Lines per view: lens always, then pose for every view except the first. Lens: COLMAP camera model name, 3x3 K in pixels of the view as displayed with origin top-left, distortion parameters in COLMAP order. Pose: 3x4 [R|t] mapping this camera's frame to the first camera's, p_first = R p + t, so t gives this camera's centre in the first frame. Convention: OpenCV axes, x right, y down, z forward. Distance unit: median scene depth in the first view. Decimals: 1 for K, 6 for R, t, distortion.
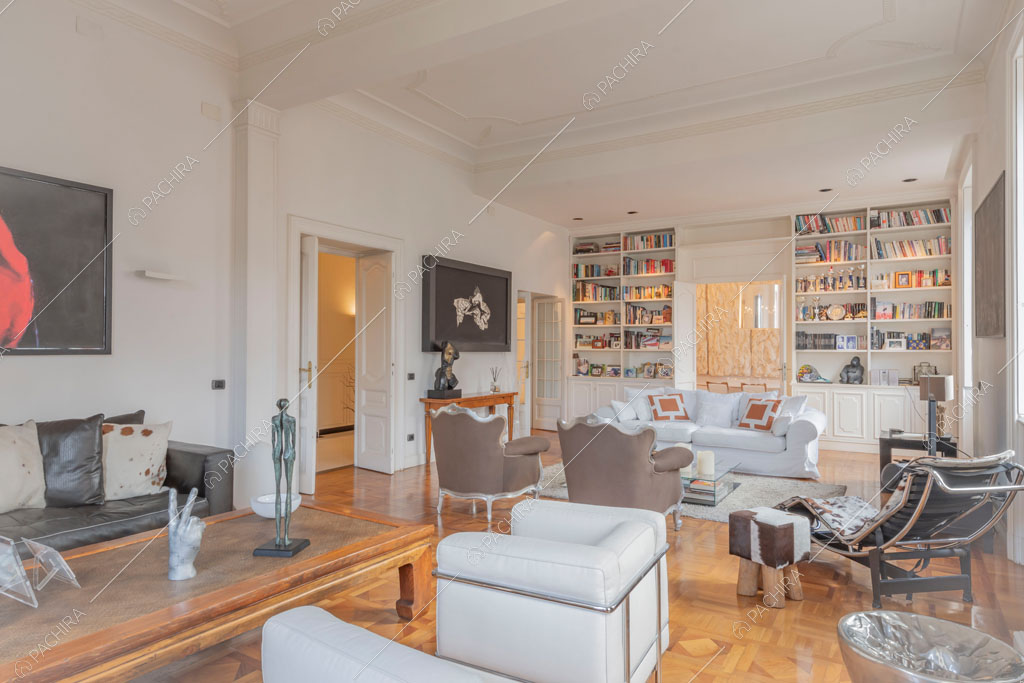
lens RADIAL K [[633.9, 0, 512.2], [0, 633.9, 342.0], [0, 0, 1]] dist [0.024085, -0.001822]
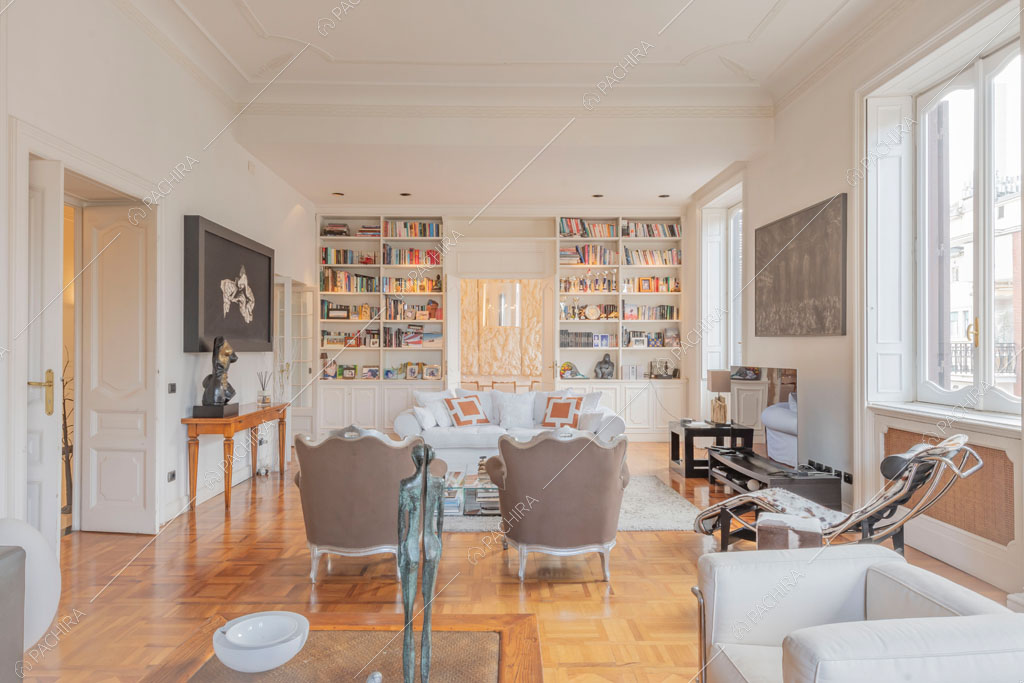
lens RADIAL K [[644.6, 0, 511.6], [0, 644.6, 342.3], [0, 0, 1]] dist [0.025690, -0.004120]
pose [[0.840447, 0.000833, 0.541892, -0.193318], [-0.002535, 0.999994, 0.002395, 0.001442], [-0.541887, -0.003386, 0.840444, 0.169894]]
